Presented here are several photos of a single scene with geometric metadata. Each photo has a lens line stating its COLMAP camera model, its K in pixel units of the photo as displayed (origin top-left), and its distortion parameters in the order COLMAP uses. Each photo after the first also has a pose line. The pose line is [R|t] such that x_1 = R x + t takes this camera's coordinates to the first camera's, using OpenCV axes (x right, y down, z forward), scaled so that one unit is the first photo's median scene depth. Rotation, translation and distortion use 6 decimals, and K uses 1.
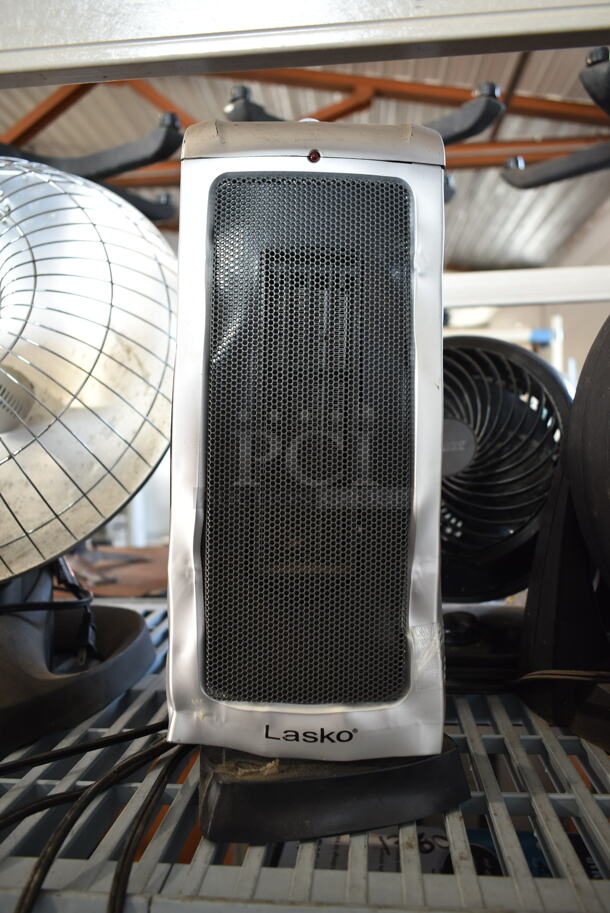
lens RADIAL K [[725.0, 0, 305.0], [0, 725.0, 456.5], [0, 0, 1]] dist [-0.017983, 0.008288]
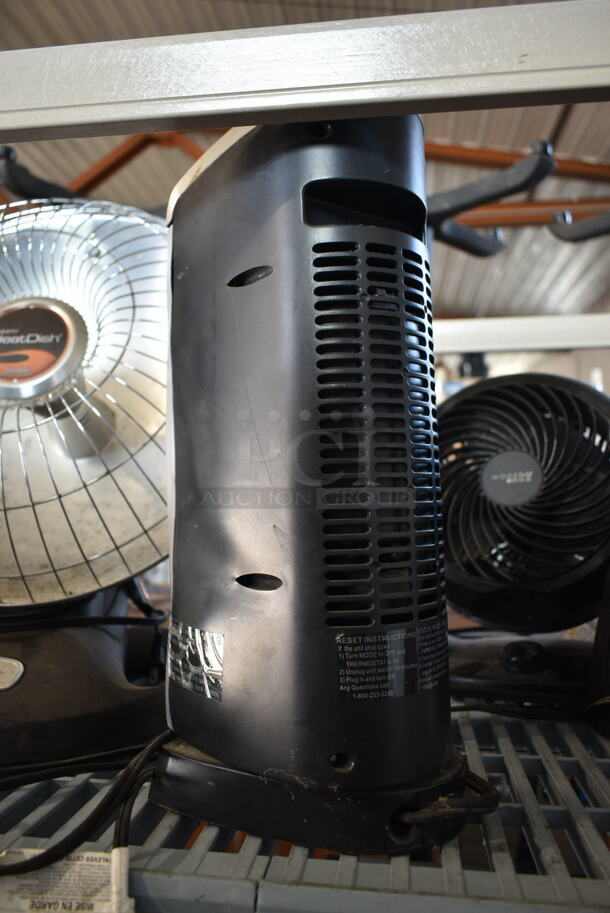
lens RADIAL K [[725.0, 0, 305.0], [0, 725.0, 456.5], [0, 0, 1]] dist [-0.017983, 0.008288]
pose [[0.998942, 0.020369, -0.041237, -0.060836], [-0.023305, 0.997131, -0.072016, 0.038364], [0.039652, 0.072901, 0.996551, -0.043054]]
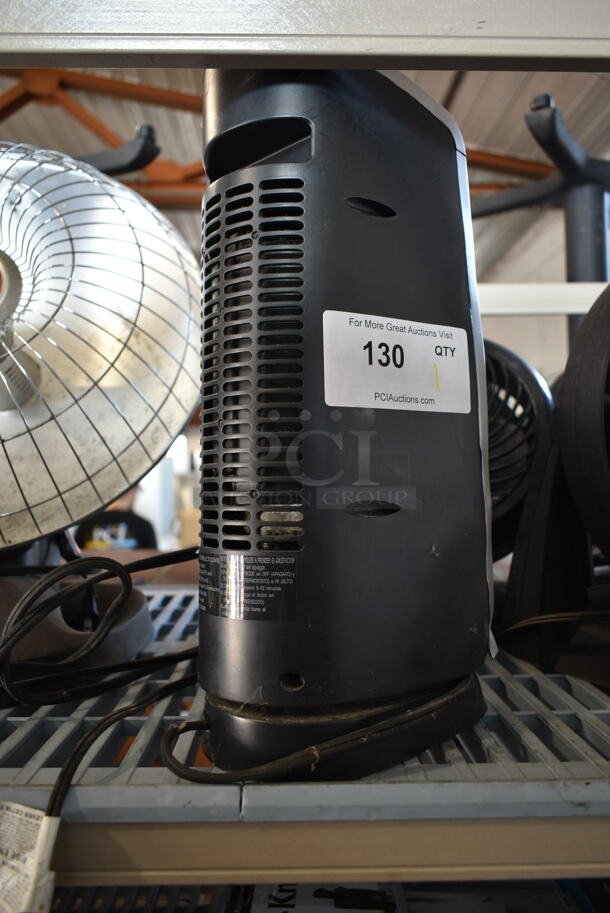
lens RADIAL K [[717.4, 0, 305.0], [0, 717.4, 456.5], [0, 0, 1]] dist [-0.017645, 0.002150]
pose [[0.992600, 0.017913, 0.120098, -0.135703], [-0.013089, 0.999080, -0.040830, 0.078265], [-0.120719, 0.038956, 0.991922, -0.067561]]
